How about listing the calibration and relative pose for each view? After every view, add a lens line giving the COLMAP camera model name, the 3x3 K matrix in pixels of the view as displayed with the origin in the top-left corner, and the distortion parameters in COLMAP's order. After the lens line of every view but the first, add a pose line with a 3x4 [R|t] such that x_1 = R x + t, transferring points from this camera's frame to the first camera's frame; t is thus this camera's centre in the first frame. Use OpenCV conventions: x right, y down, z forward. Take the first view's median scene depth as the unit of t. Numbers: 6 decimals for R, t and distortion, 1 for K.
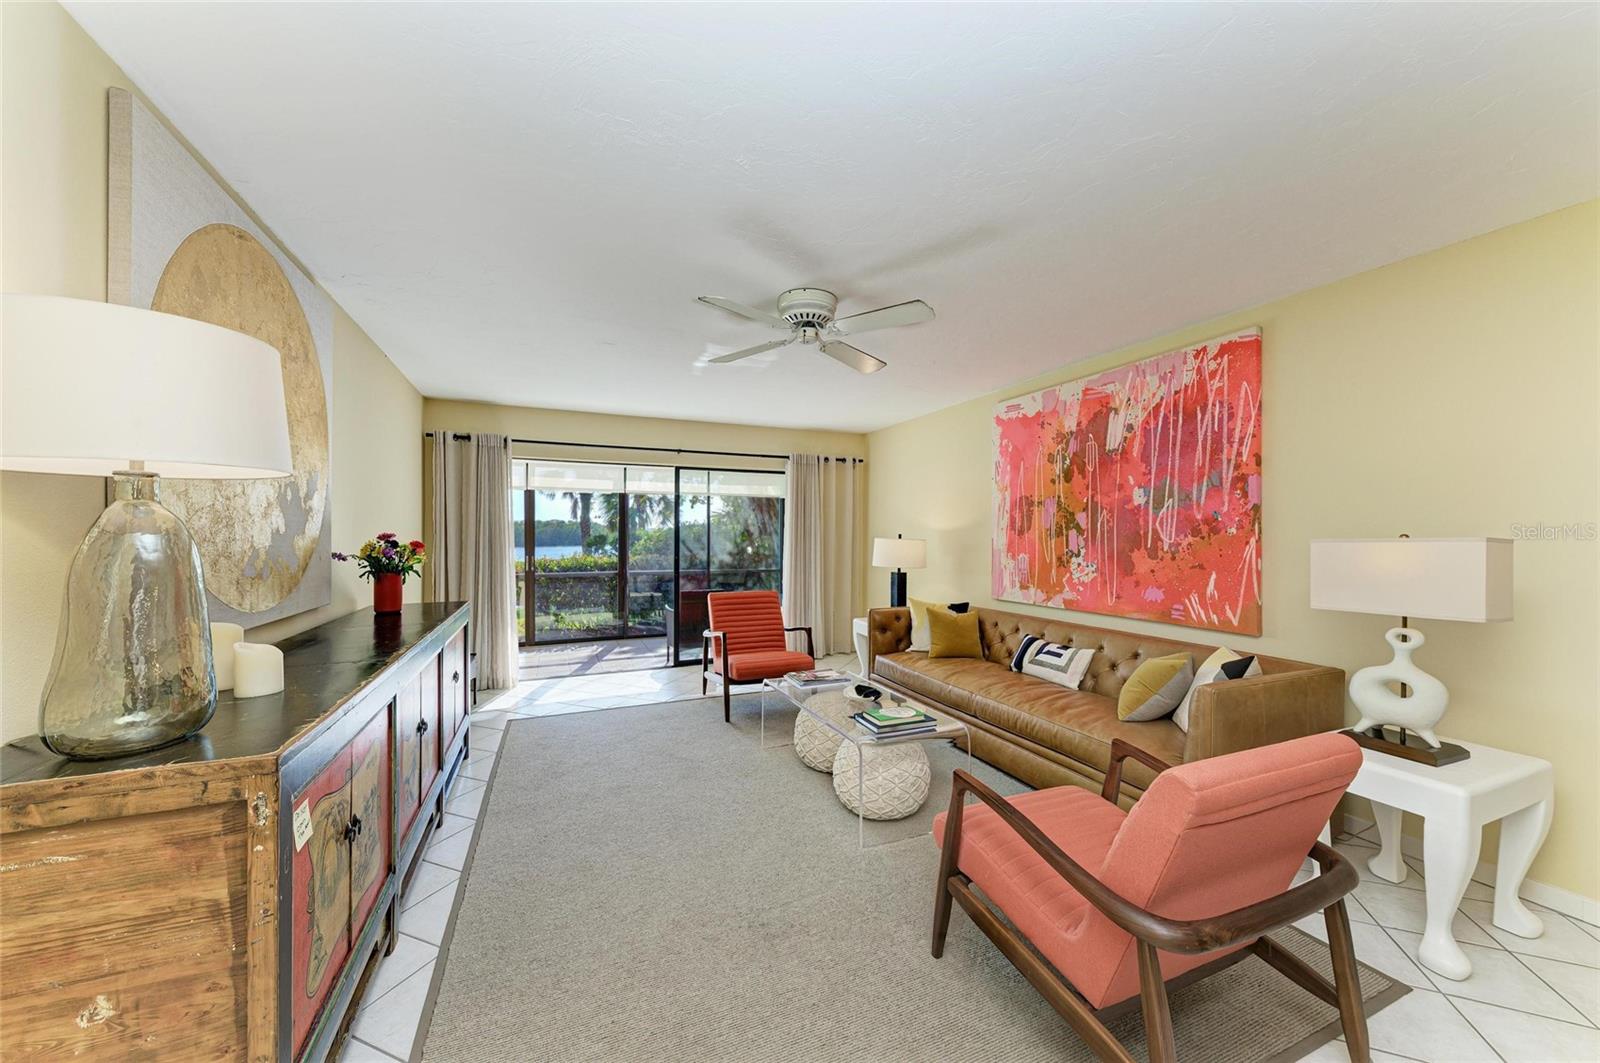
lens RADIAL K [[570.3, 0, 802.0], [0, 570.3, 535.5], [0, 0, 1]] dist [0.016411, -0.005458]
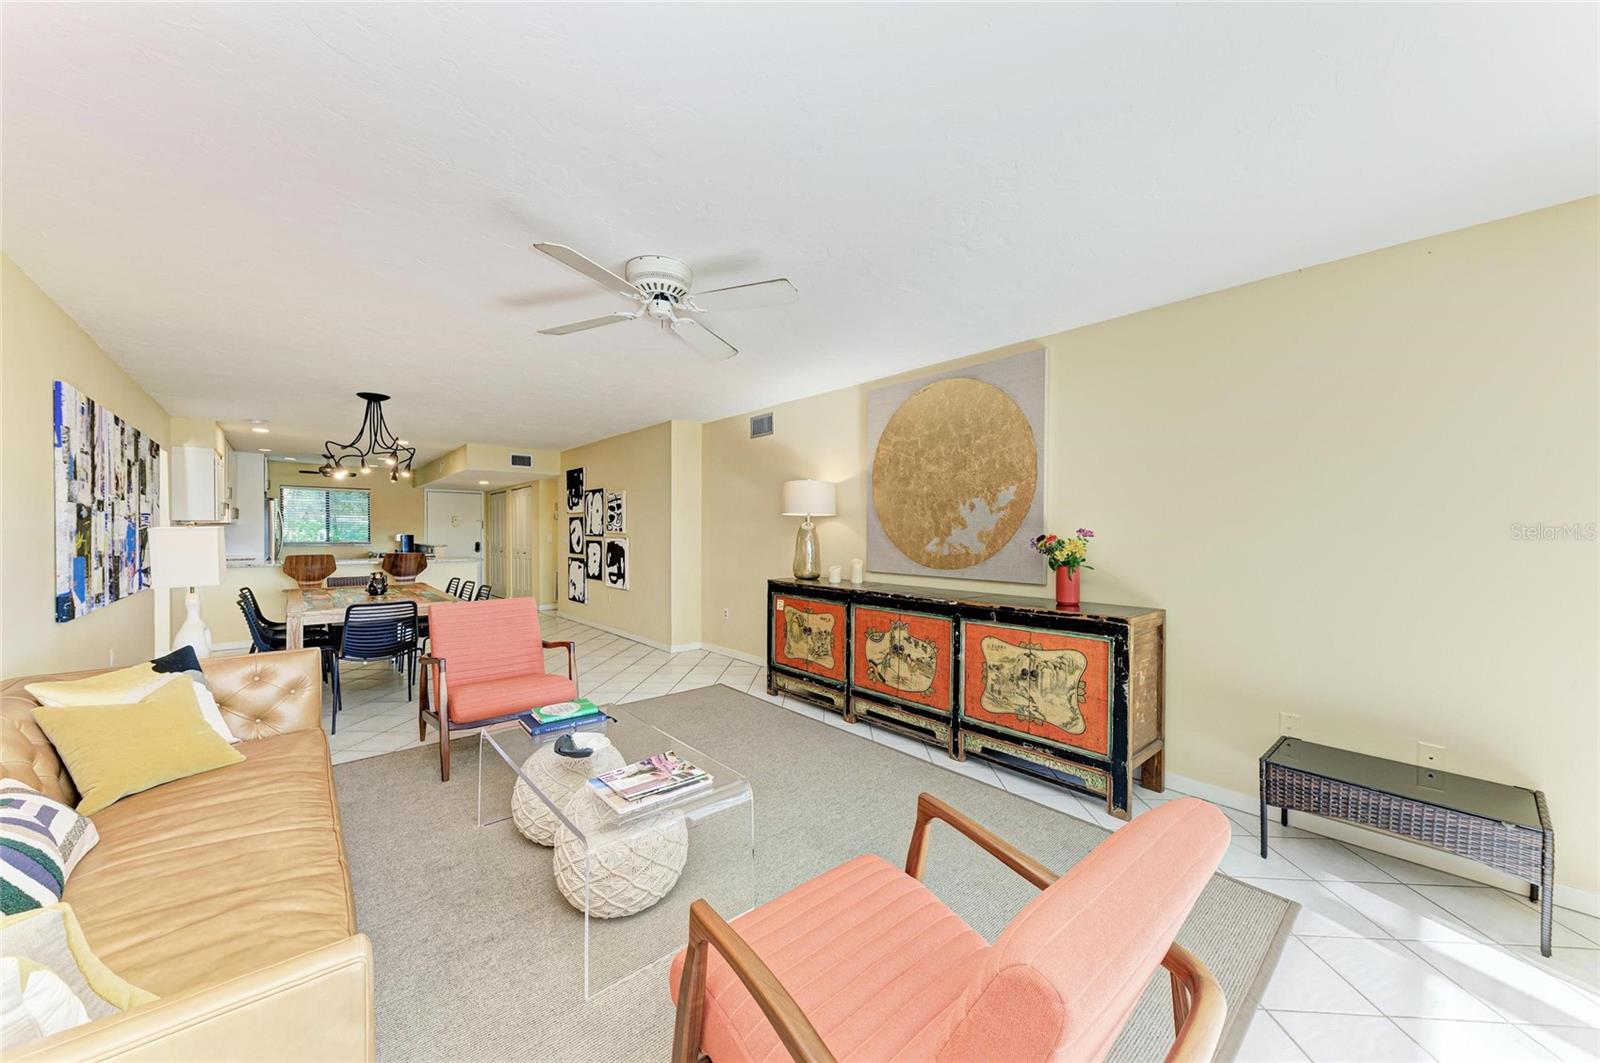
lens RADIAL K [[570.3, 0, 802.0], [0, 570.3, 535.5], [0, 0, 1]] dist [0.016411, -0.005458]
pose [[-0.950690, -0.003692, -0.310121, 0.053920], [-0.005975, 0.999962, 0.006412, 0.003518], [0.310086, 0.007948, -0.950675, 1.422159]]
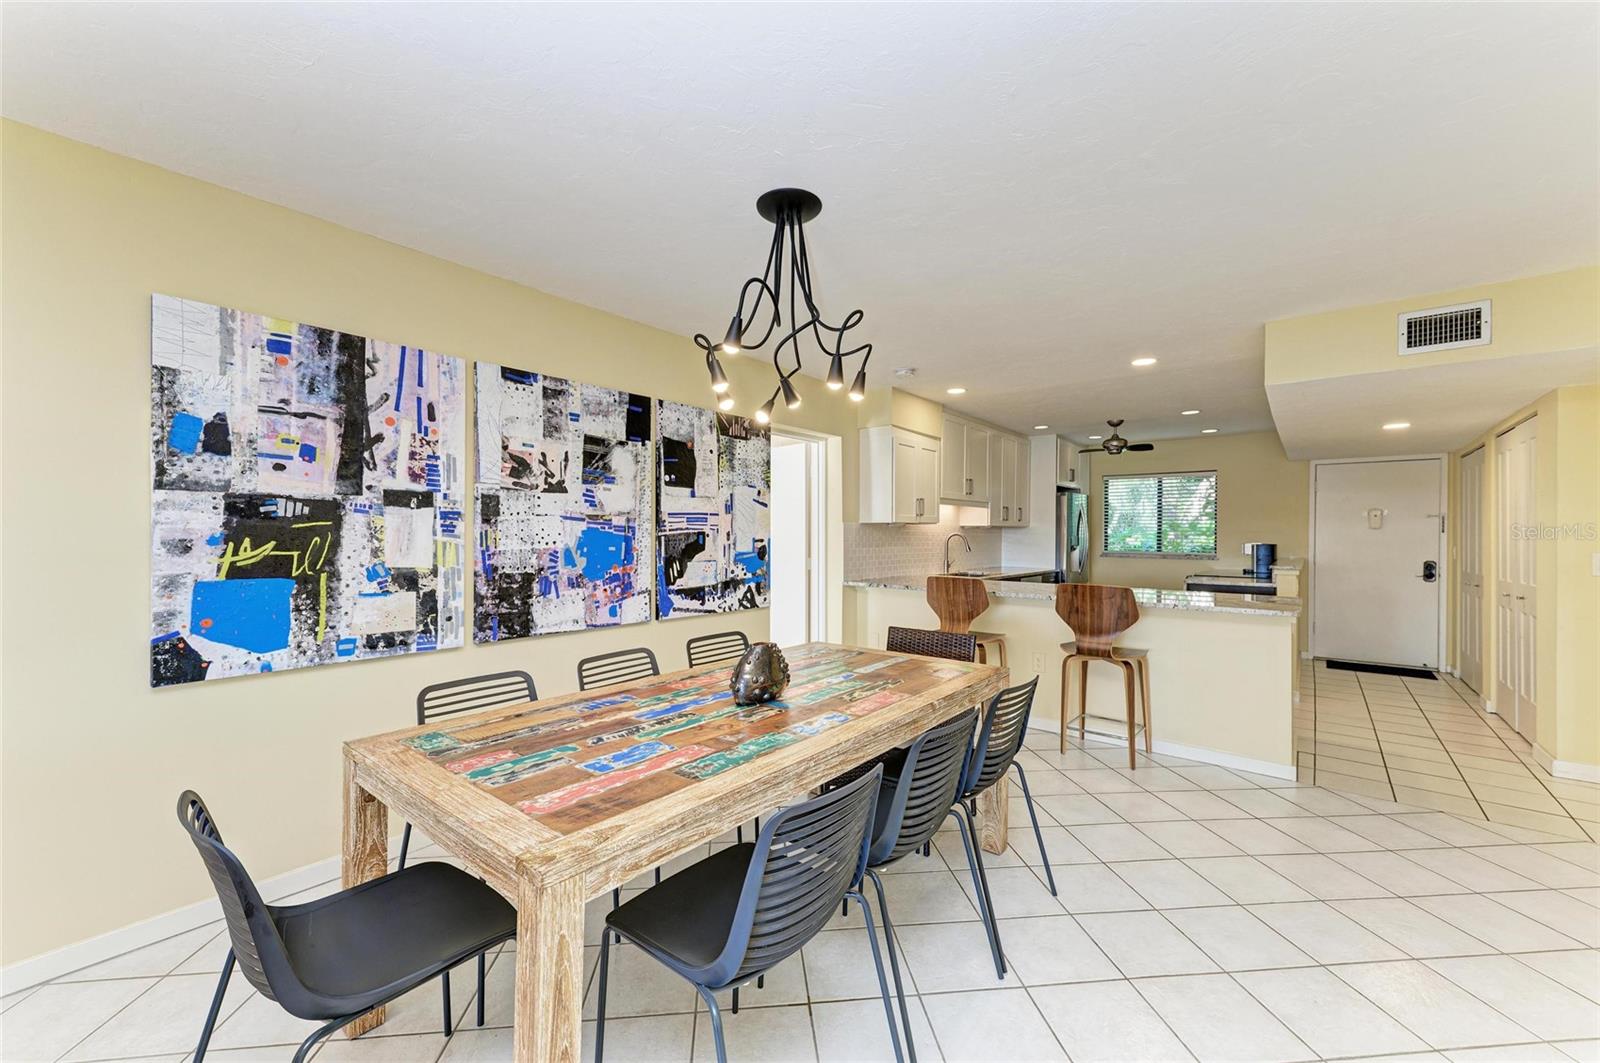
lens RADIAL K [[628.1, 0, 802.5], [0, 628.1, 536.0], [0, 0, 1]] dist [0.017704, -0.004161]
pose [[-0.460732, -0.008856, 0.887495, 0.048624], [-0.004981, 0.999960, 0.007393, 0.000648], [-0.887525, -0.001014, -0.460758, 0.138635]]
